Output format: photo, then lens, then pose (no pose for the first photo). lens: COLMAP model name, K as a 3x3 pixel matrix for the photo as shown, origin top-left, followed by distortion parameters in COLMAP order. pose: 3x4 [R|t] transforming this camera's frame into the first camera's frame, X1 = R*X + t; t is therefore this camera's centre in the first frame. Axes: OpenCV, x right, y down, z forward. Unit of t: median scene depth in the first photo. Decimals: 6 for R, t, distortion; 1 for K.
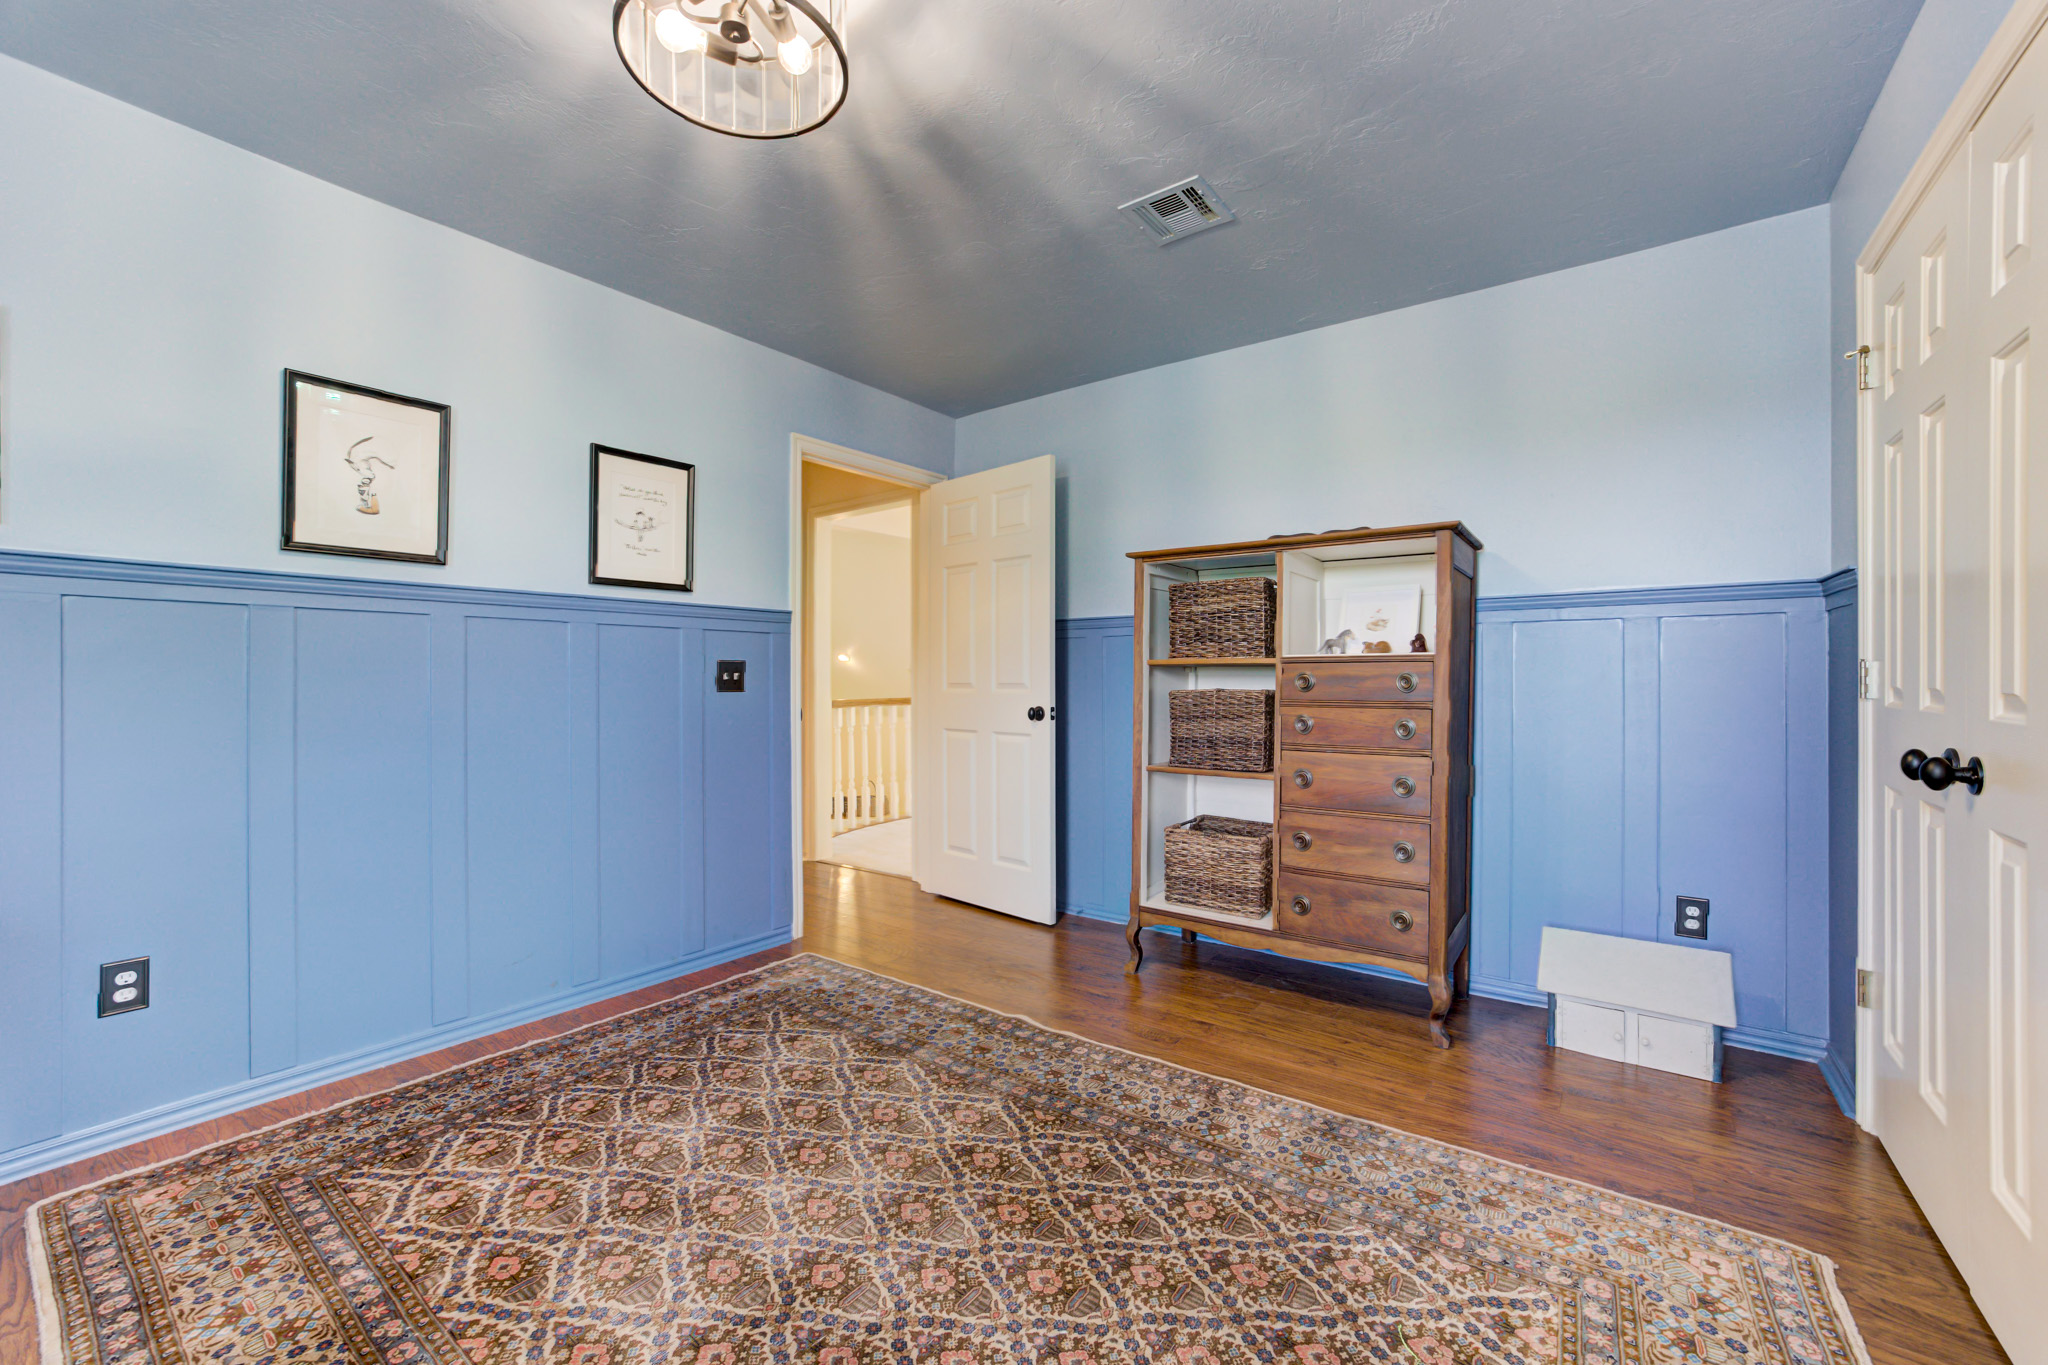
lens RADIAL K [[816.3, 0, 1027.9], [0, 816.3, 672.0], [0, 0, 1]] dist [-0.033153, 0.009323]
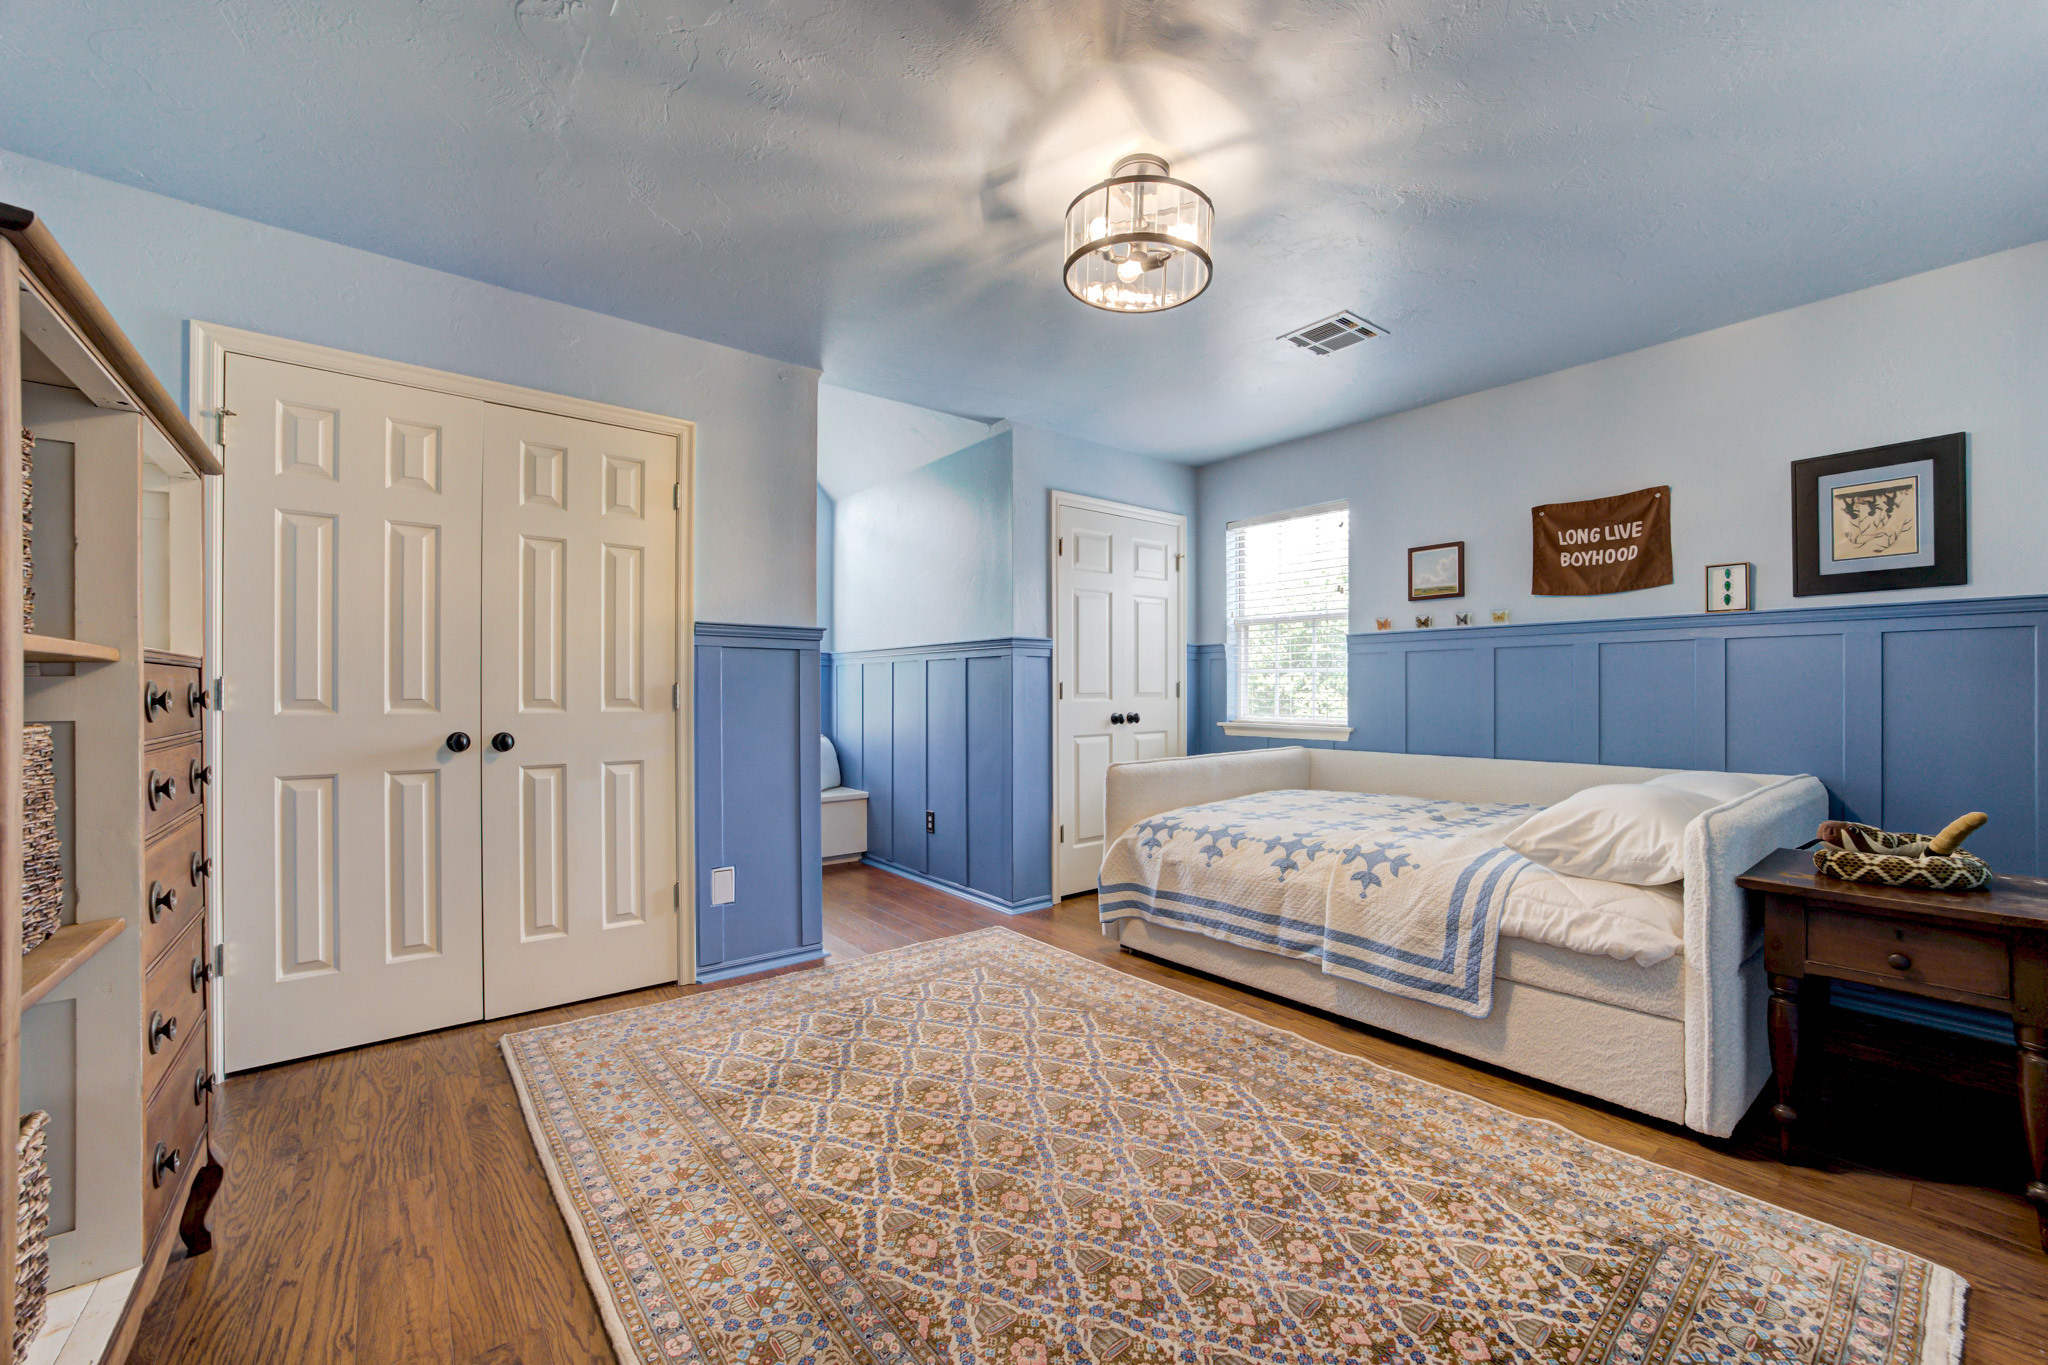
lens RADIAL K [[816.3, 0, 1021.0], [0, 816.3, 690.6], [0, 0, 1]] dist [-0.033153, 0.009323]
pose [[-0.968069, 0.004582, 0.250644, -0.412415], [0.002643, 0.999964, -0.008073, 0.012353], [-0.250672, -0.007153, -0.968046, 1.949887]]
